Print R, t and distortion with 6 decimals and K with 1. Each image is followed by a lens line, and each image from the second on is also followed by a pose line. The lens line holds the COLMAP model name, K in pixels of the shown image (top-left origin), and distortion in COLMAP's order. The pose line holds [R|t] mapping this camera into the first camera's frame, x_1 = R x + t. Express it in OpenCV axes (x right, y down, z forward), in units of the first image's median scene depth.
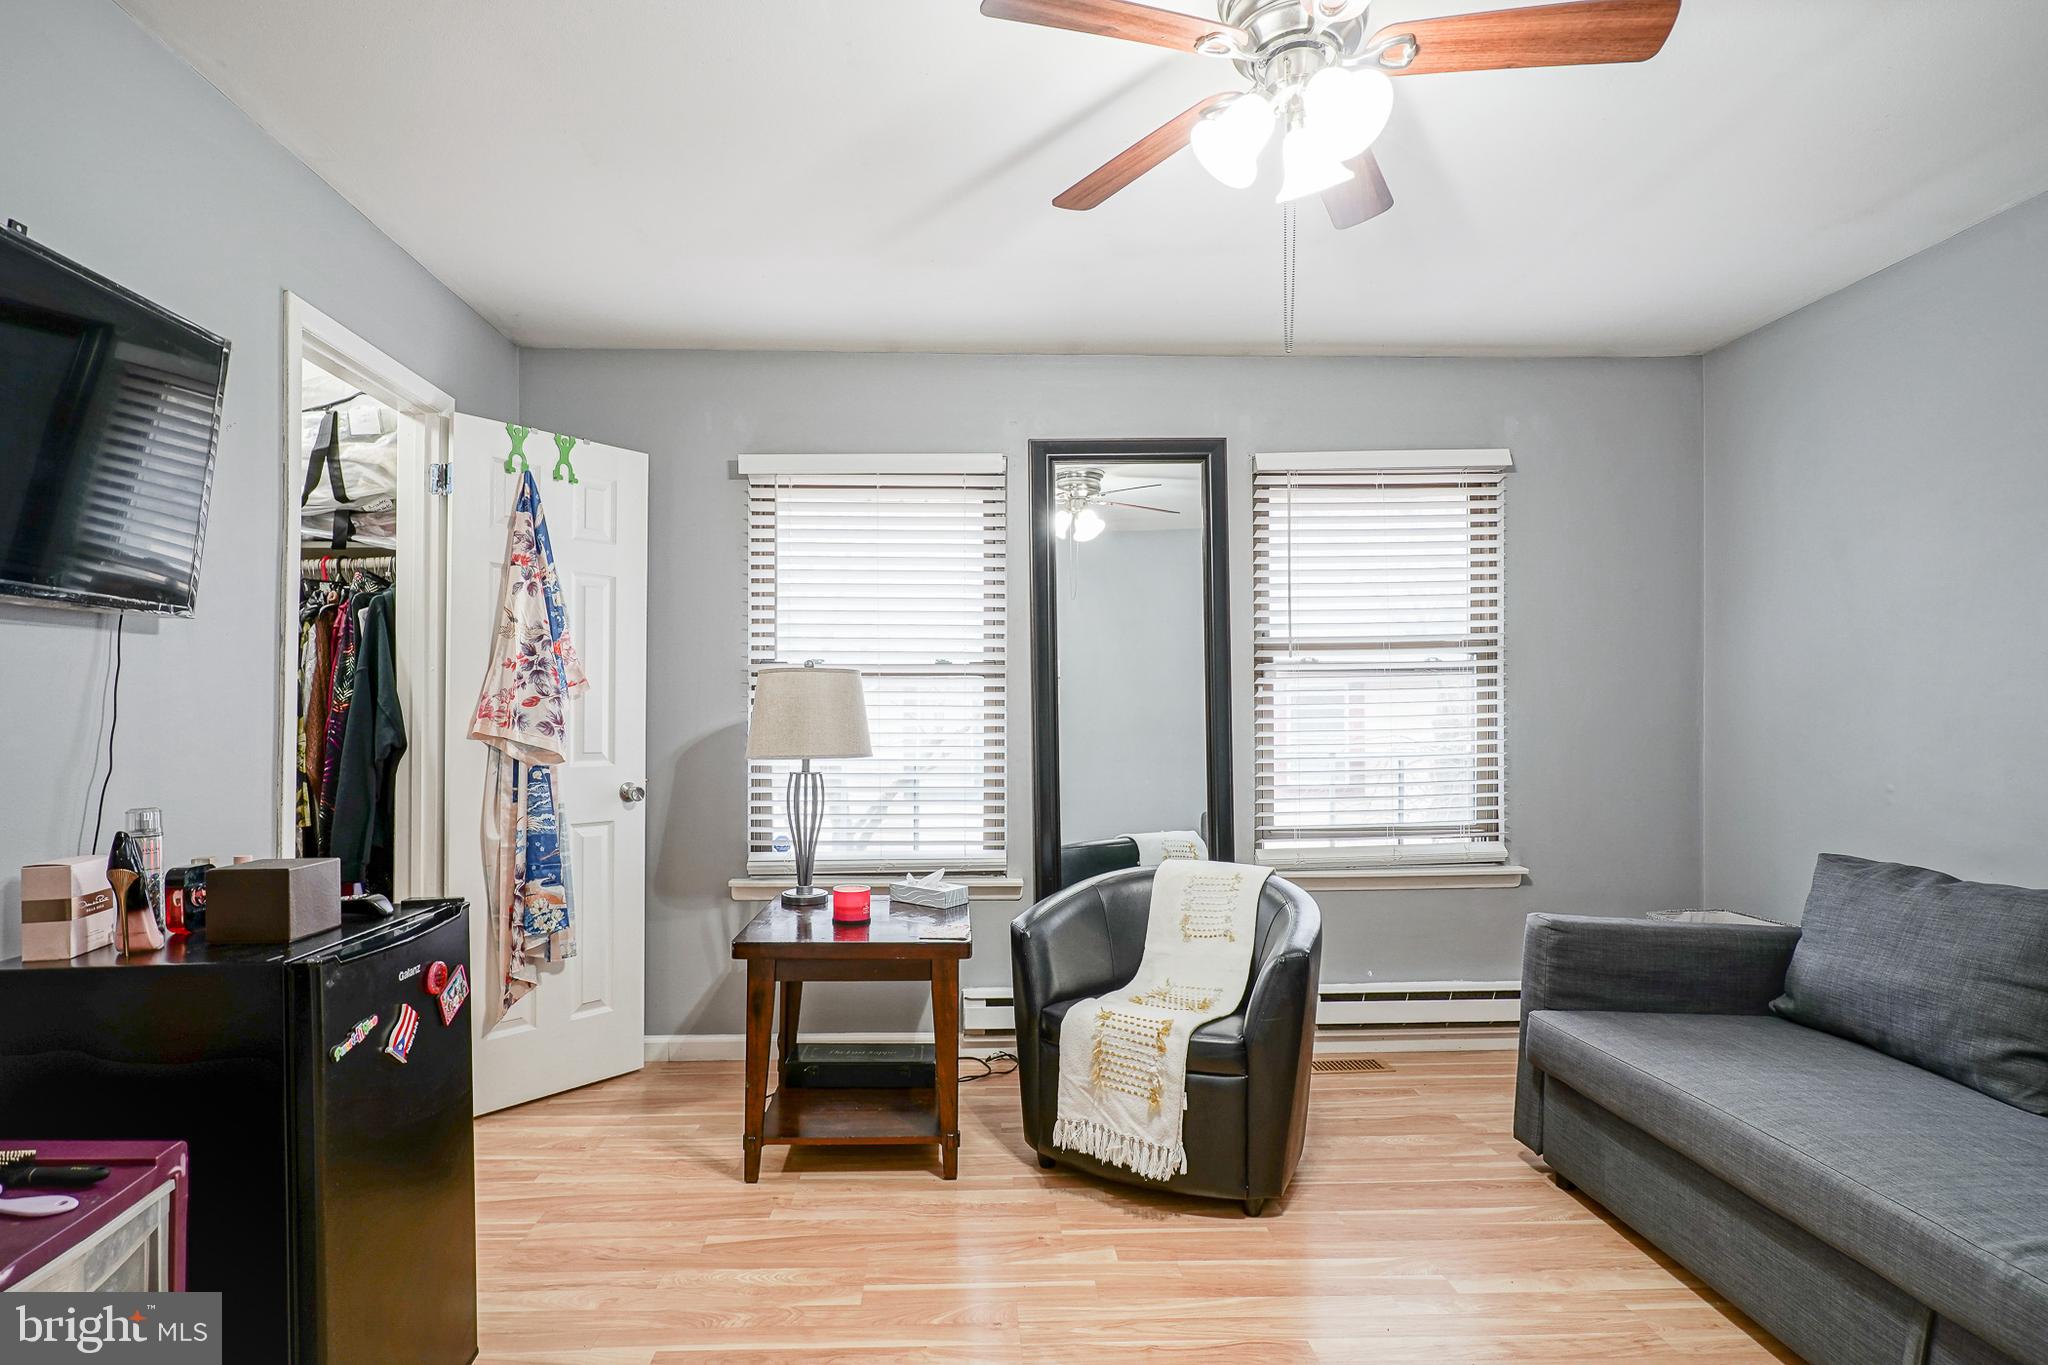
lens RADIAL K [[1030.6, 0, 1017.6], [0, 1030.6, 708.4], [0, 0, 1]] dist [-0.002310, 0.000707]
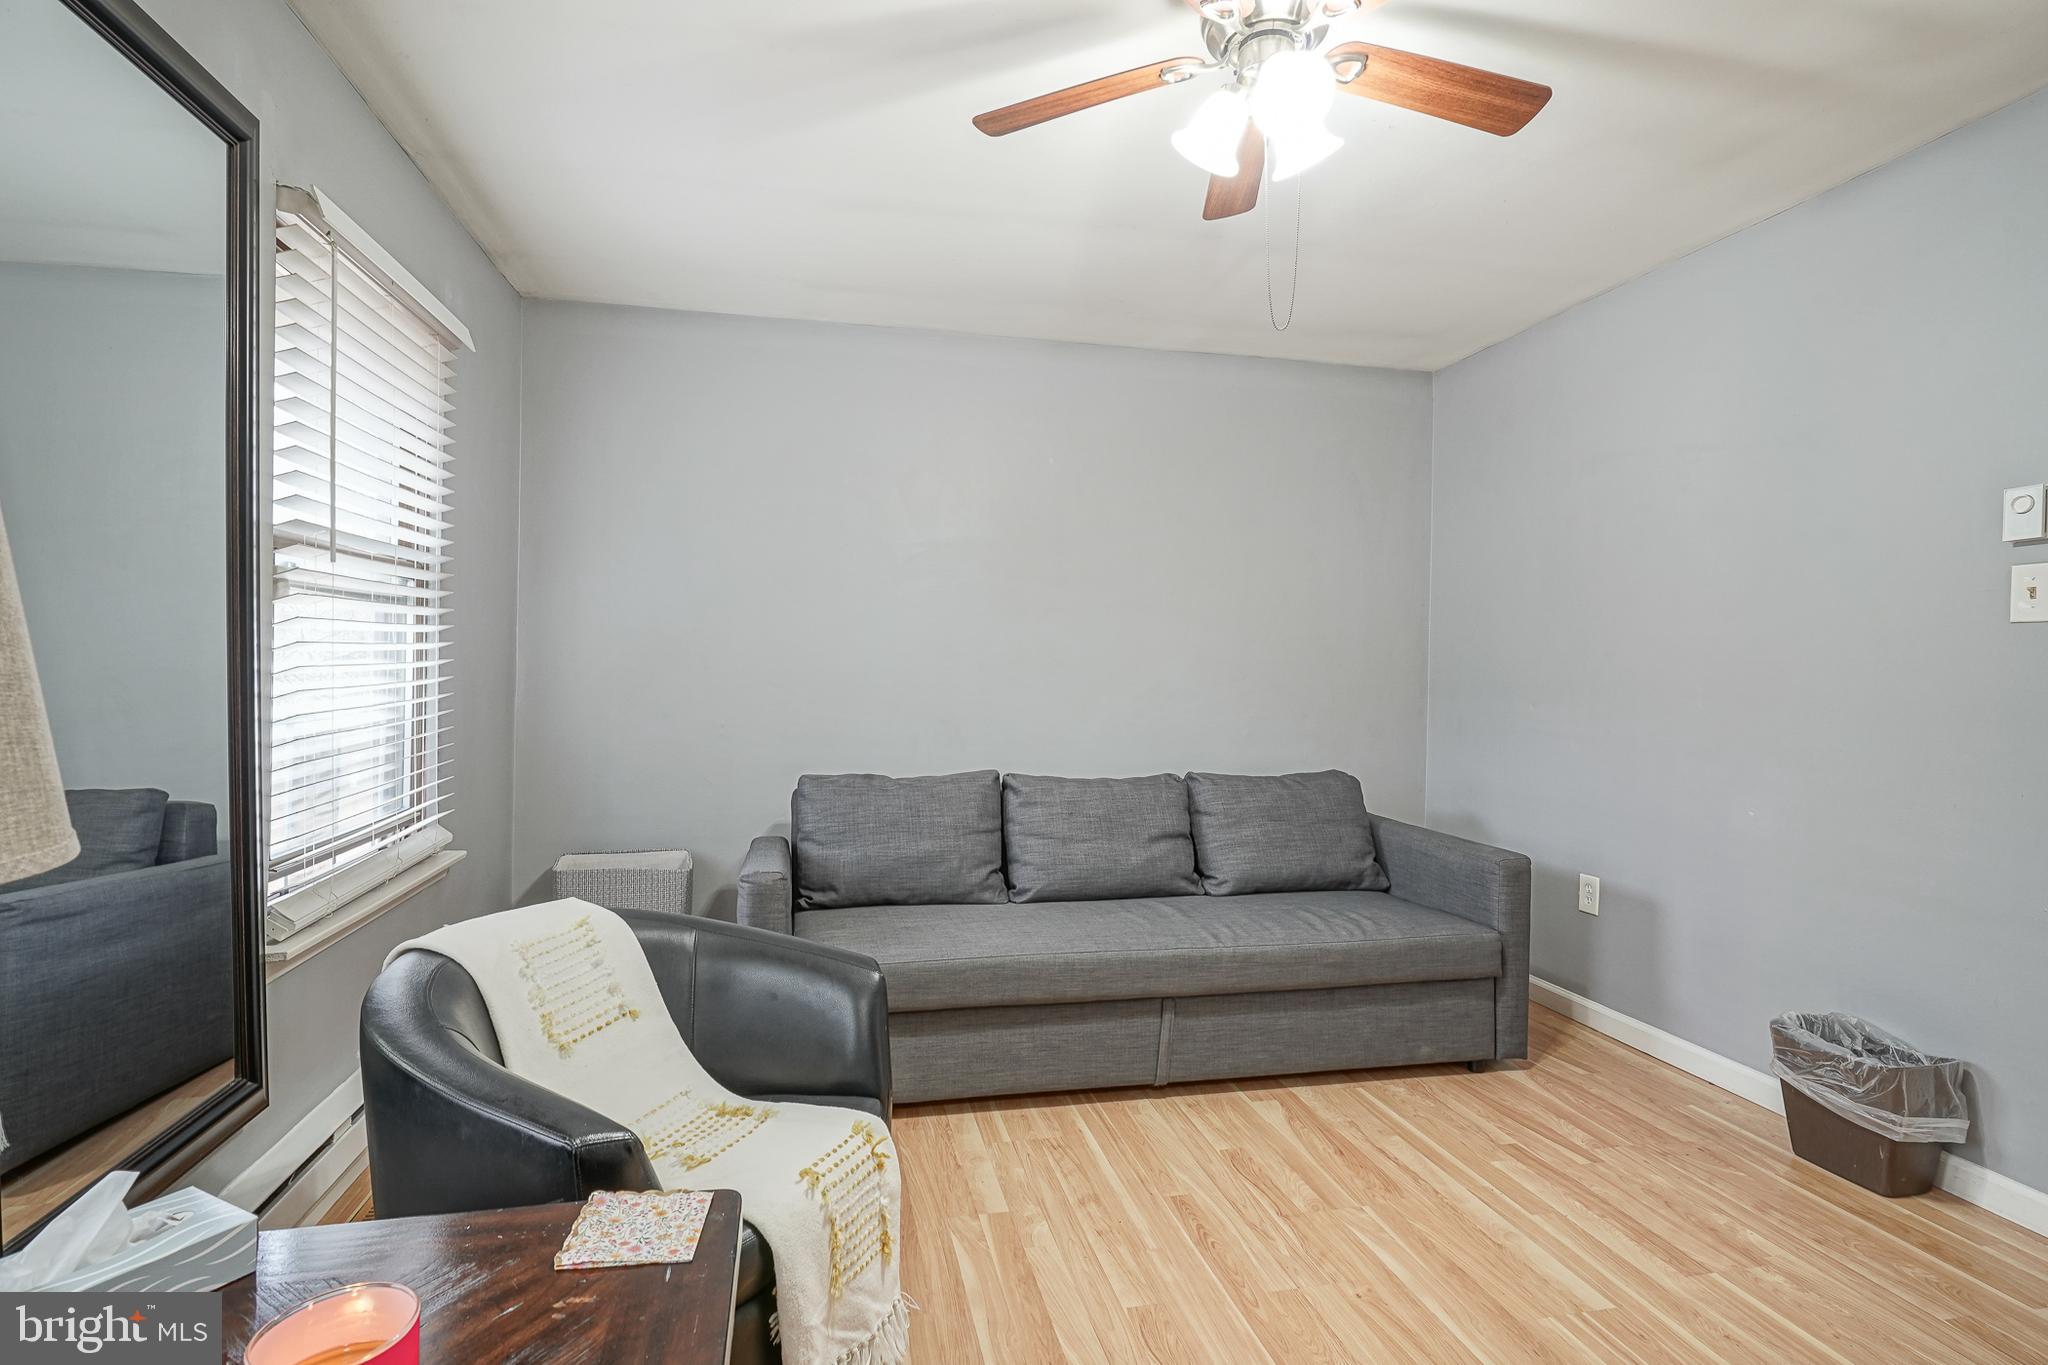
lens RADIAL K [[1015.7, 0, 1039.0], [0, 1015.7, 687.7], [0, 0, 1]] dist [-0.003431, 0.000088]
pose [[-0.161918, -0.025191, 0.986483, -0.601263], [-0.013529, 0.999637, 0.023306, 0.003617], [-0.986711, -0.009572, -0.162200, 1.146216]]
